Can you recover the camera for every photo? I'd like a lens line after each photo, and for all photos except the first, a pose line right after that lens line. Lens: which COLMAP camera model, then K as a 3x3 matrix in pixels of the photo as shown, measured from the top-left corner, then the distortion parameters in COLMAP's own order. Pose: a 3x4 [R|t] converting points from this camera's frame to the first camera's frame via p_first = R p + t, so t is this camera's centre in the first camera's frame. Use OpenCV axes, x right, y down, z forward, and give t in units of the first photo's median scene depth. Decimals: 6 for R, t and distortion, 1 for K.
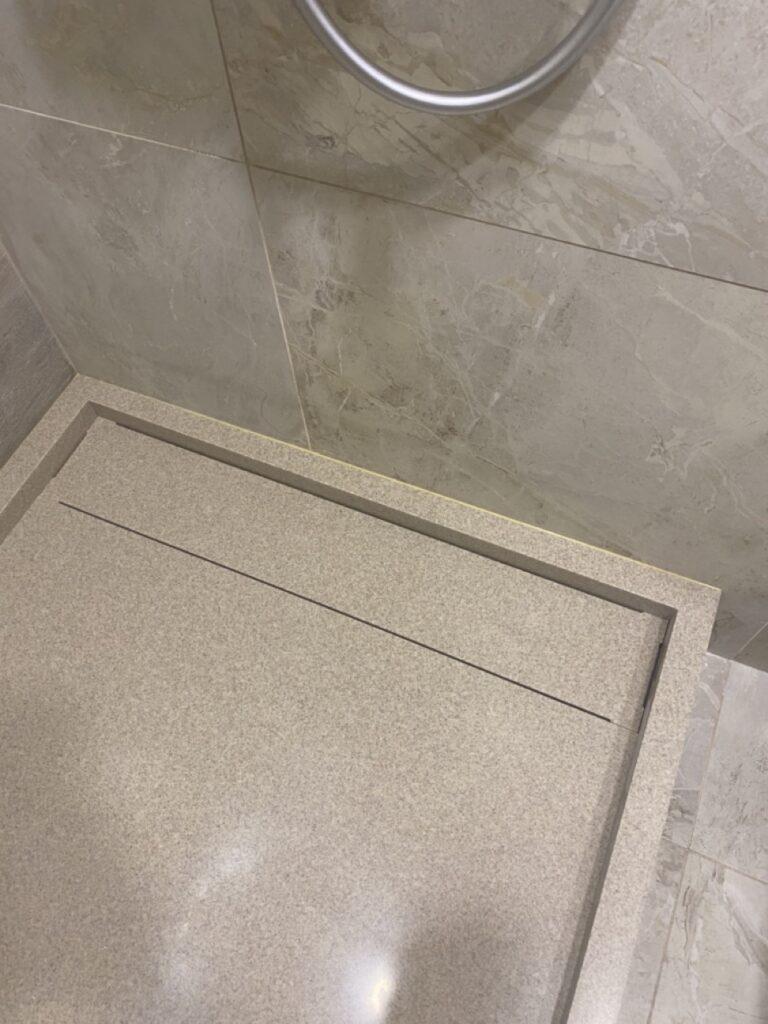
lens RADIAL K [[779.2, 0, 379.0], [0, 779.2, 509.8], [0, 0, 1]] dist [0.037431, -0.039295]
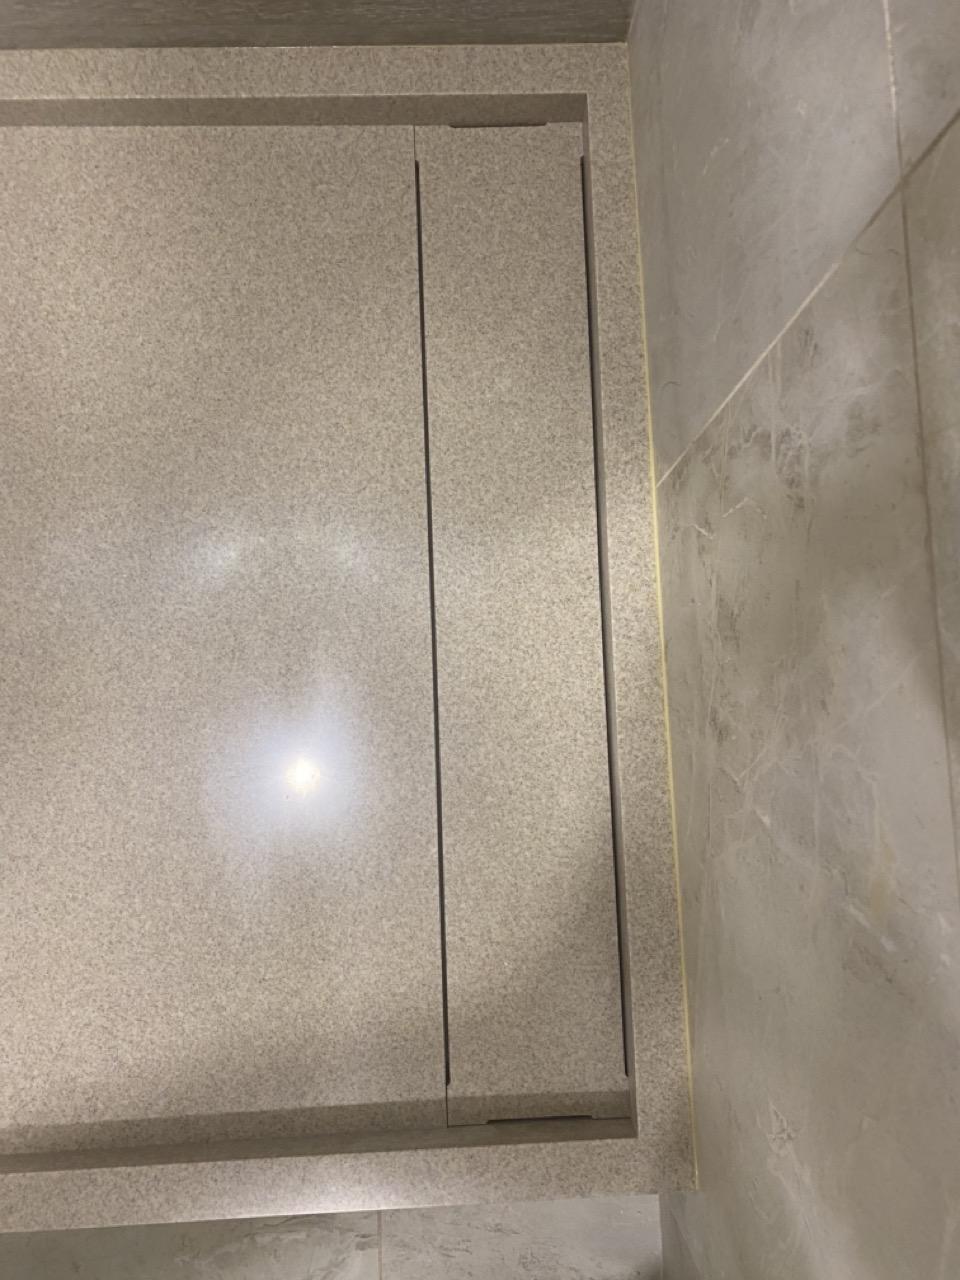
lens RADIAL K [[974.1, 0, 492.1], [0, 974.1, 648.9], [0, 0, 1]] dist [0.037431, -0.039295]
pose [[0.436507, 0.899600, -0.013490, -0.025507], [-0.804260, 0.396879, 0.442327, -0.304037], [0.403271, -0.182230, 0.896752, 0.303854]]
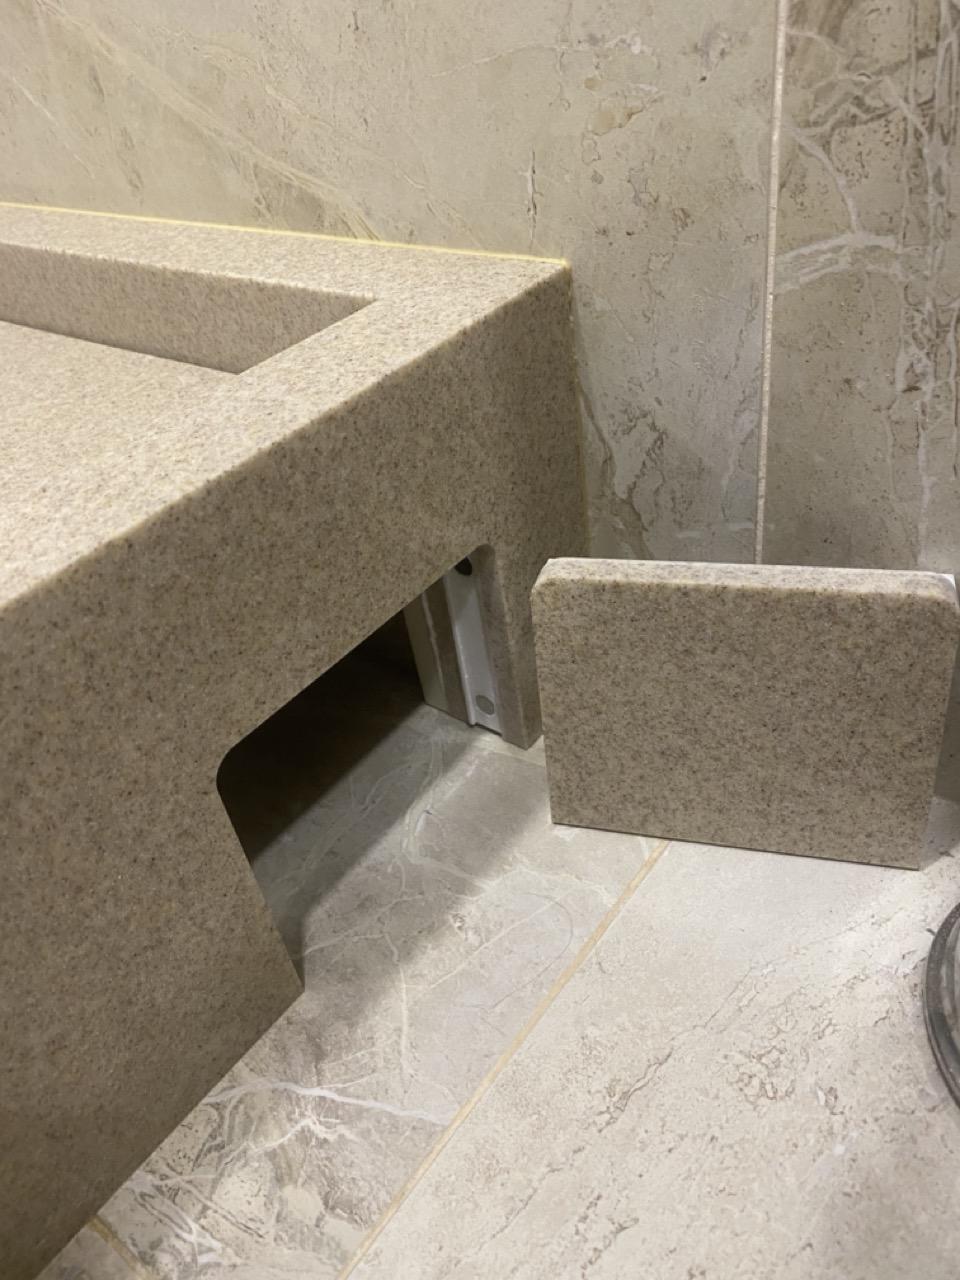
lens RADIAL K [[974.1, 0, 490.1], [0, 974.1, 637.4], [0, 0, 1]] dist [0.037431, -0.039295]
pose [[0.966194, 0.085925, -0.243077, 0.522362], [-0.165448, 0.929730, -0.328983, 0.348072], [0.197728, 0.358077, 0.912515, 0.763317]]
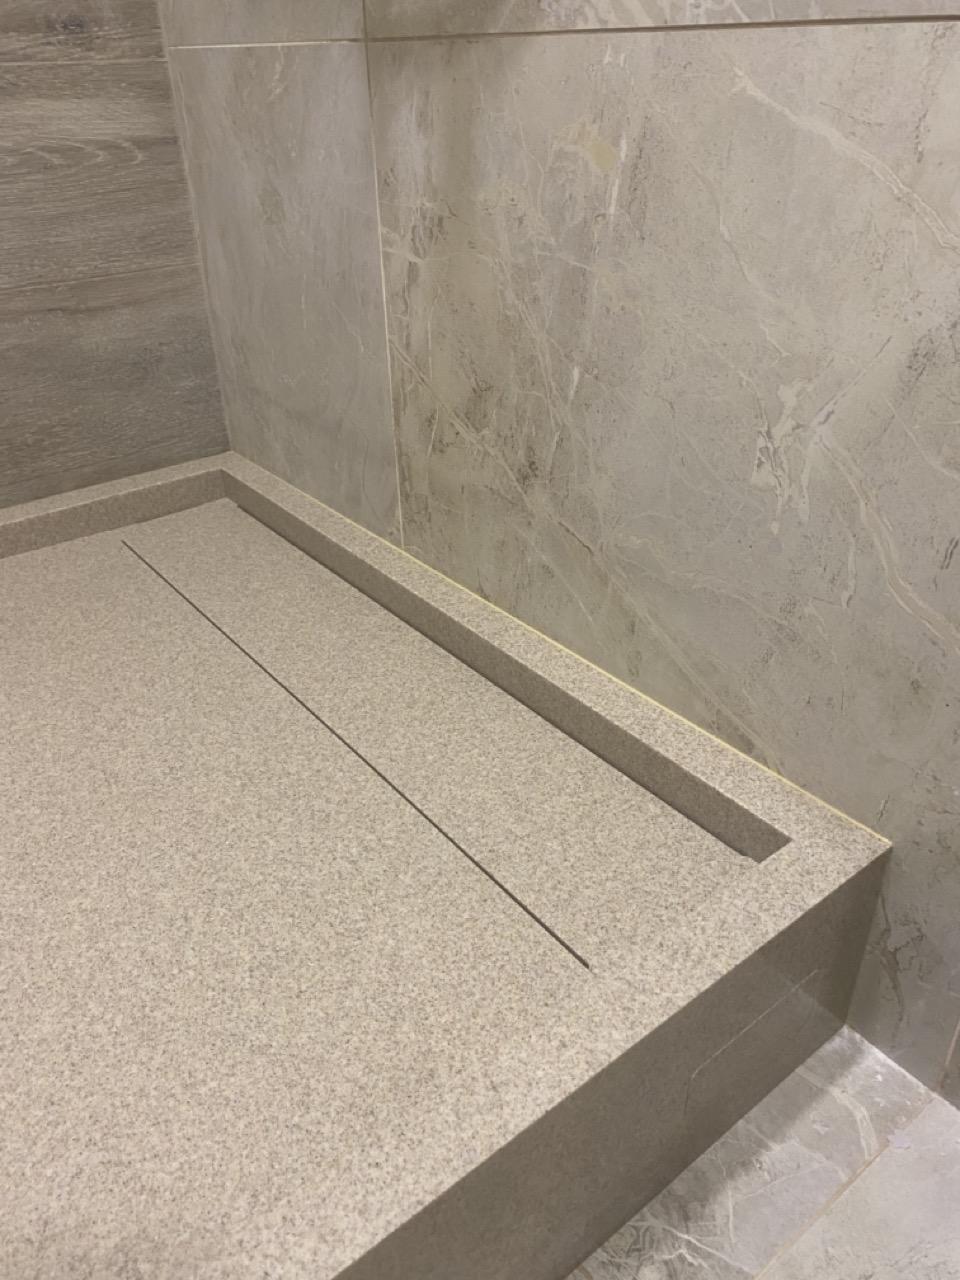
lens RADIAL K [[974.1, 0, 479.0], [0, 974.1, 633.8], [0, 0, 1]] dist [0.037431, -0.039295]
pose [[0.878200, 0.270161, -0.394686, 0.430118], [-0.422463, 0.825047, -0.375264, 0.363026], [0.224253, 0.496297, 0.838689, 0.328081]]
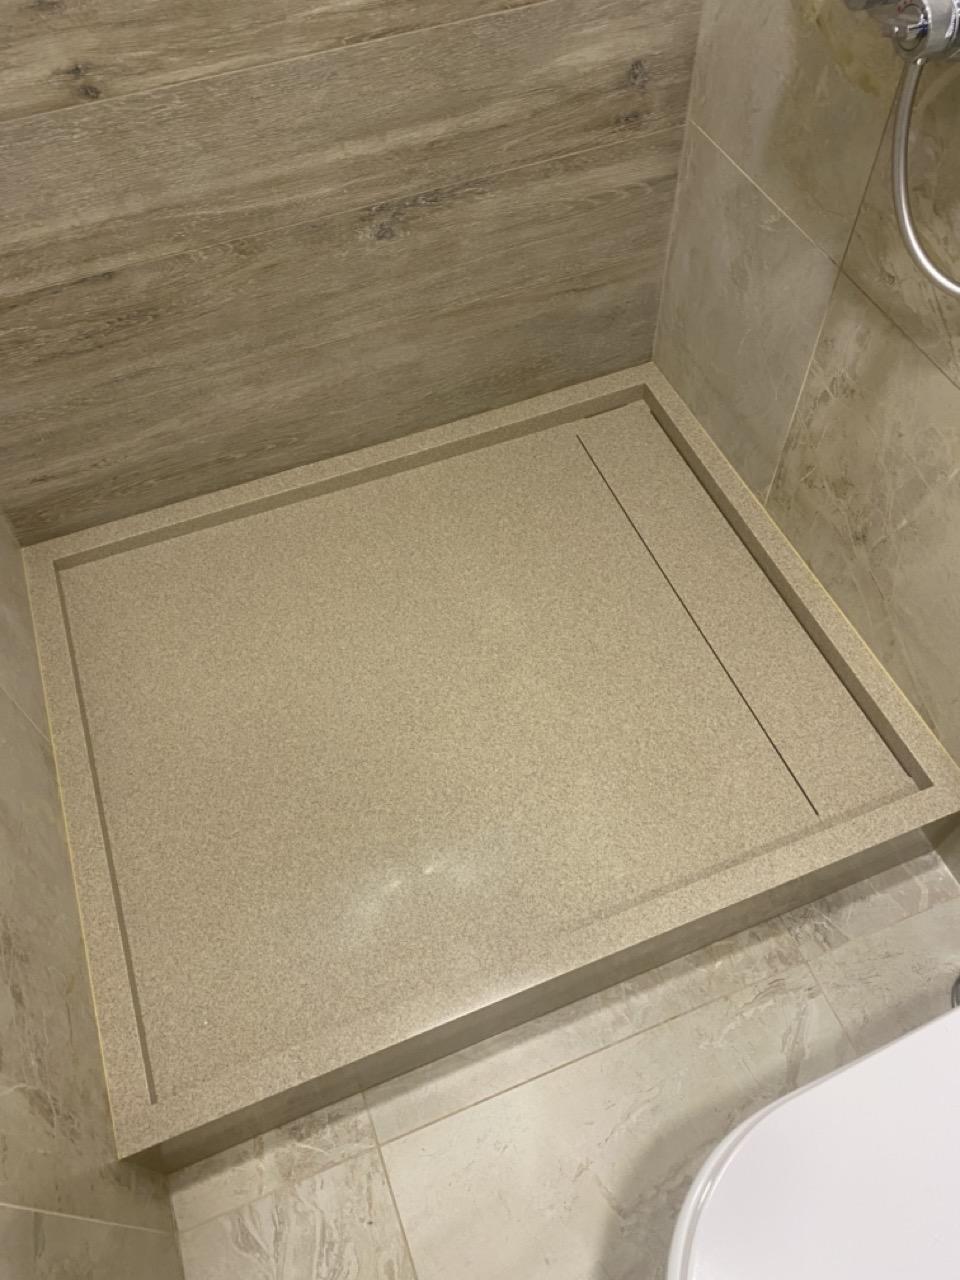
lens RADIAL K [[974.1, 0, 475.3], [0, 974.1, 639.2], [0, 0, 1]] dist [0.037431, -0.039295]
pose [[0.707101, 0.601589, -0.371617, 0.320564], [-0.610711, 0.784469, 0.107891, 0.219172], [0.356428, 0.150661, 0.922096, -0.571510]]
